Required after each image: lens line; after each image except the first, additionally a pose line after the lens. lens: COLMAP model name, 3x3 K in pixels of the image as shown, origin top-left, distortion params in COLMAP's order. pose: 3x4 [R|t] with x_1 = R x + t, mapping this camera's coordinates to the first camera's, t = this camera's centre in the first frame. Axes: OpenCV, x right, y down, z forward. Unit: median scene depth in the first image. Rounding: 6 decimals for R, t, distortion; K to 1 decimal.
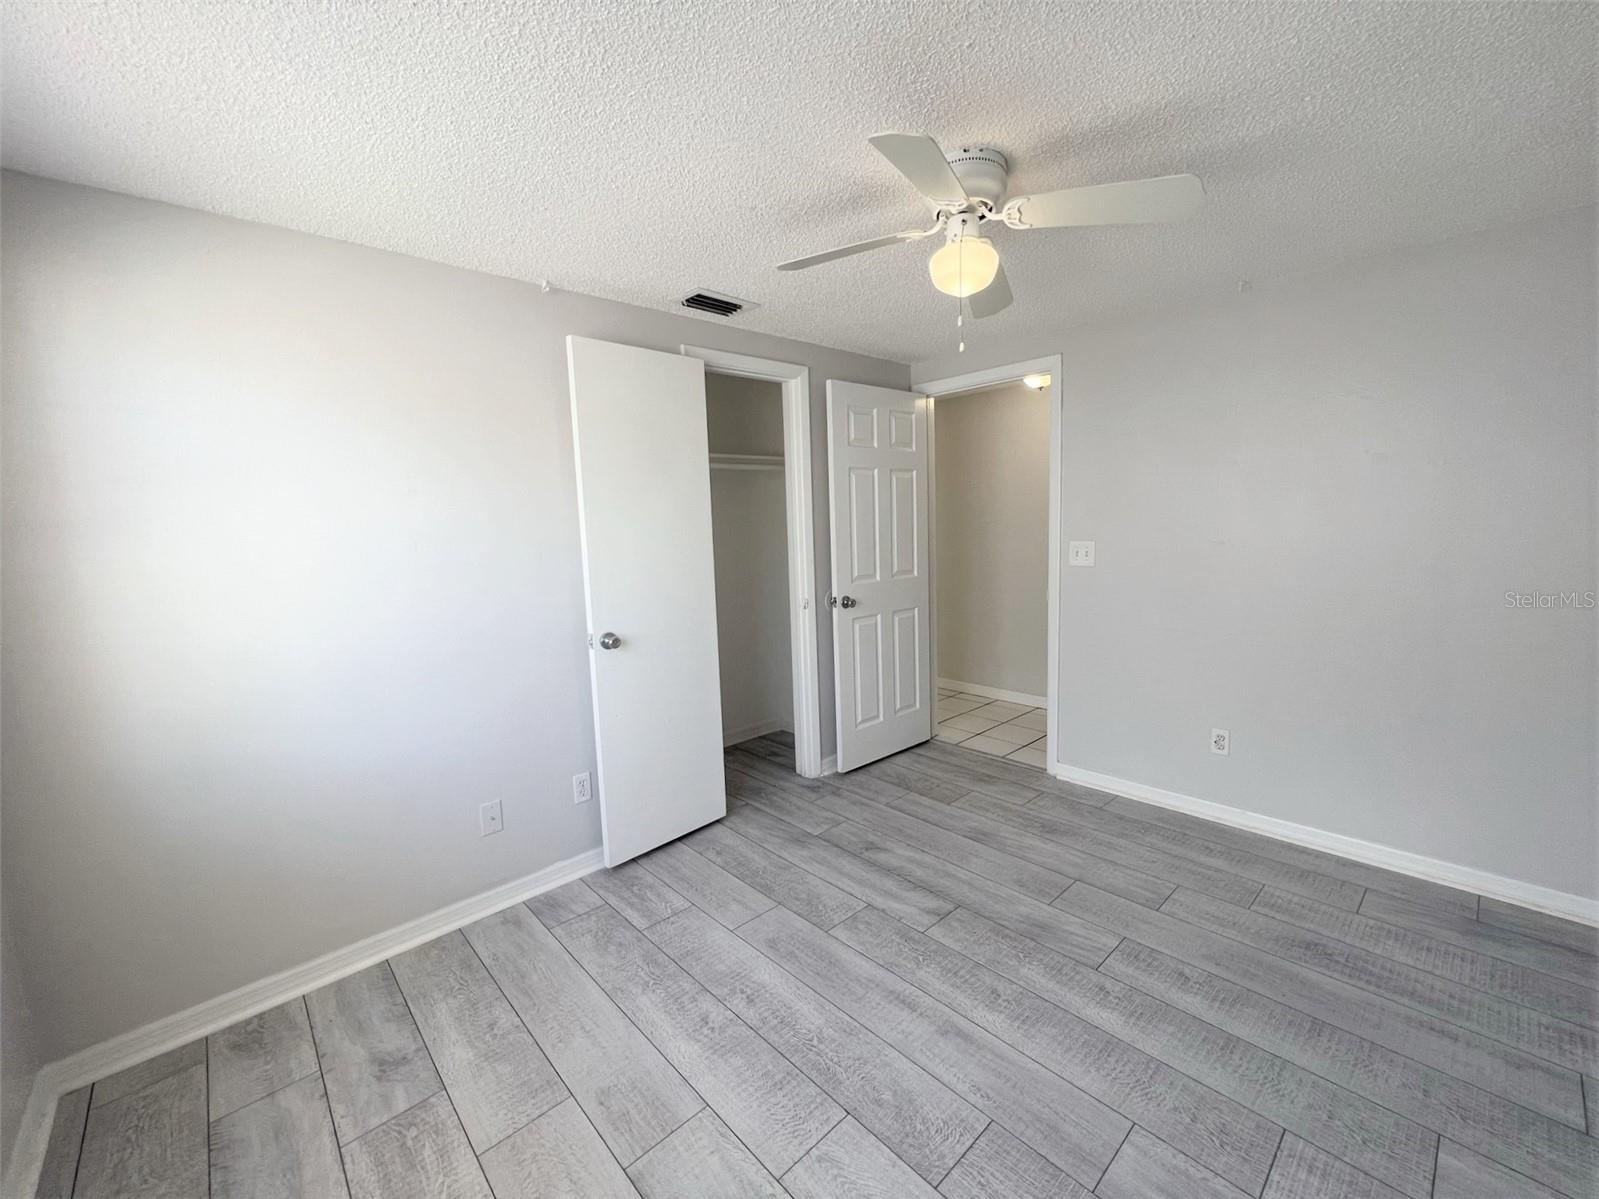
lens RADIAL K [[648.1, 0, 799.5], [0, 648.1, 599.5], [0, 0, 1]] dist [-0.001931, 0.000204]
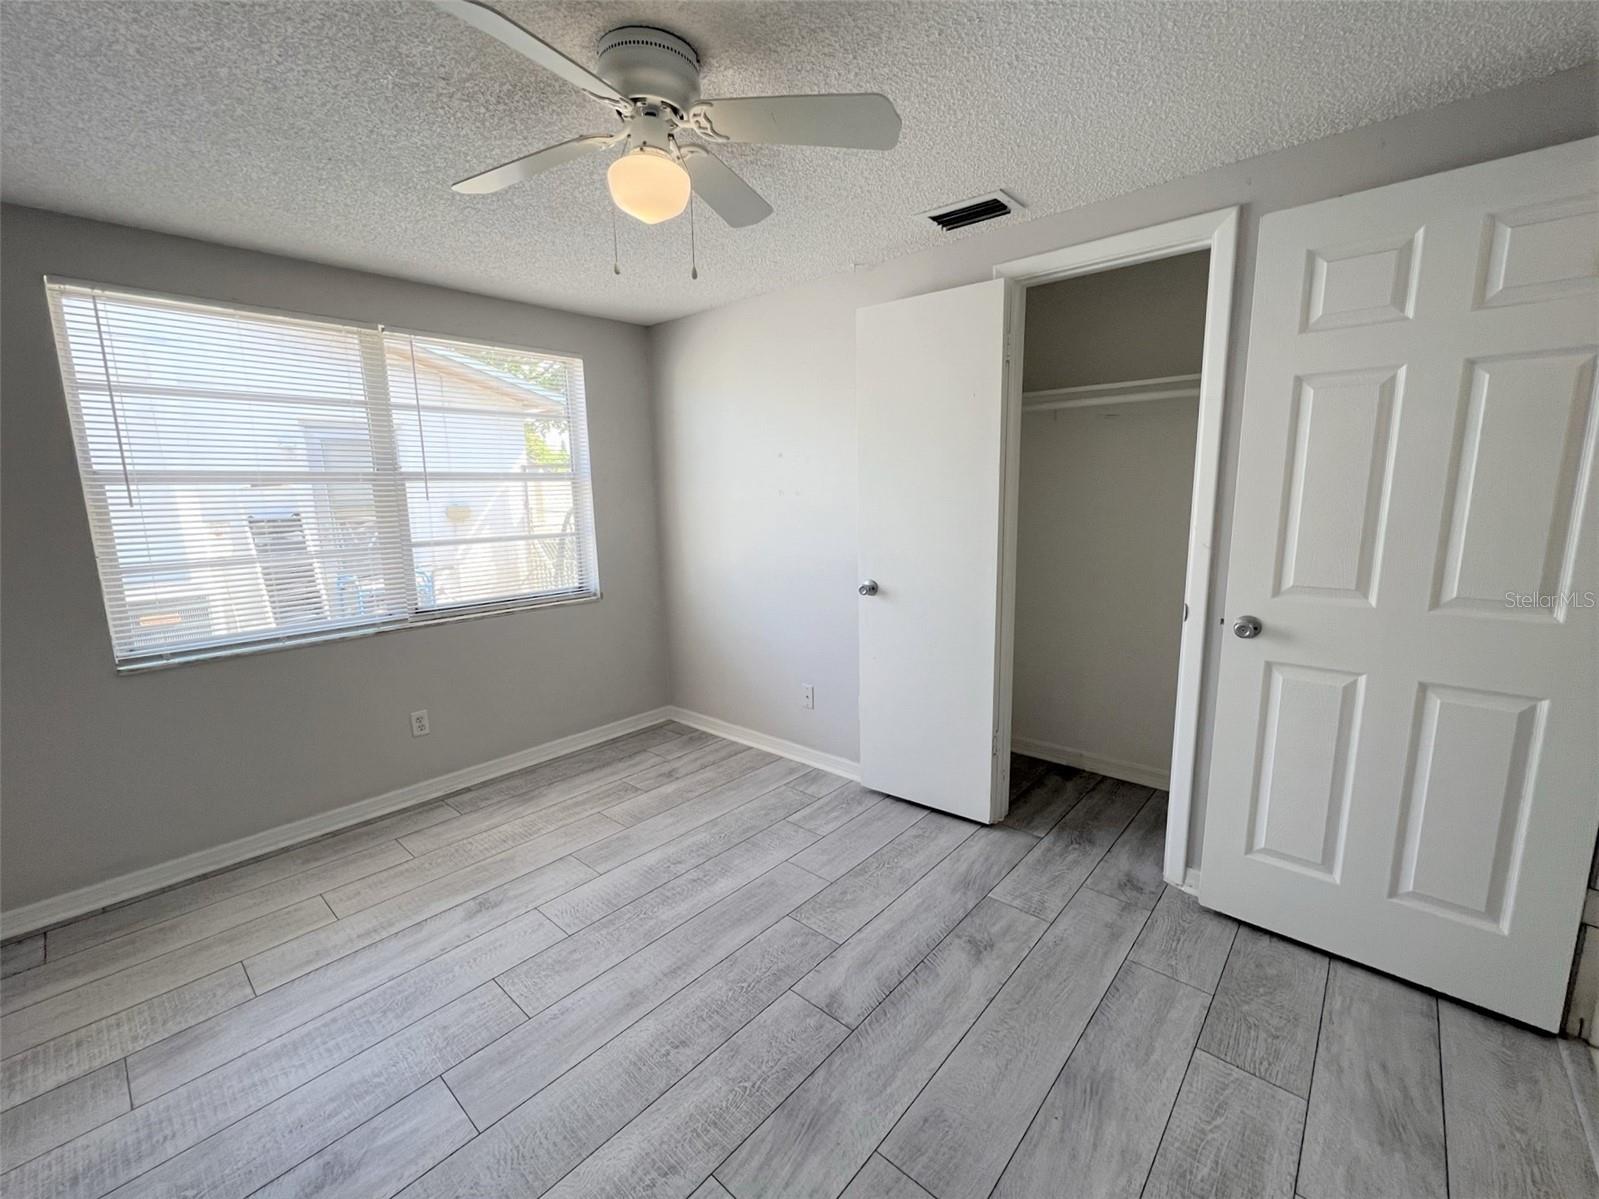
lens RADIAL K [[667.5, 0, 795.2], [0, 667.5, 597.2], [0, 0, 1]] dist [-0.002242, 0.000631]
pose [[0.101725, 0.199032, -0.974699, 0.814494], [-0.105216, 0.976439, 0.188407, -0.122240], [0.989233, 0.083388, 0.120270, 0.758234]]
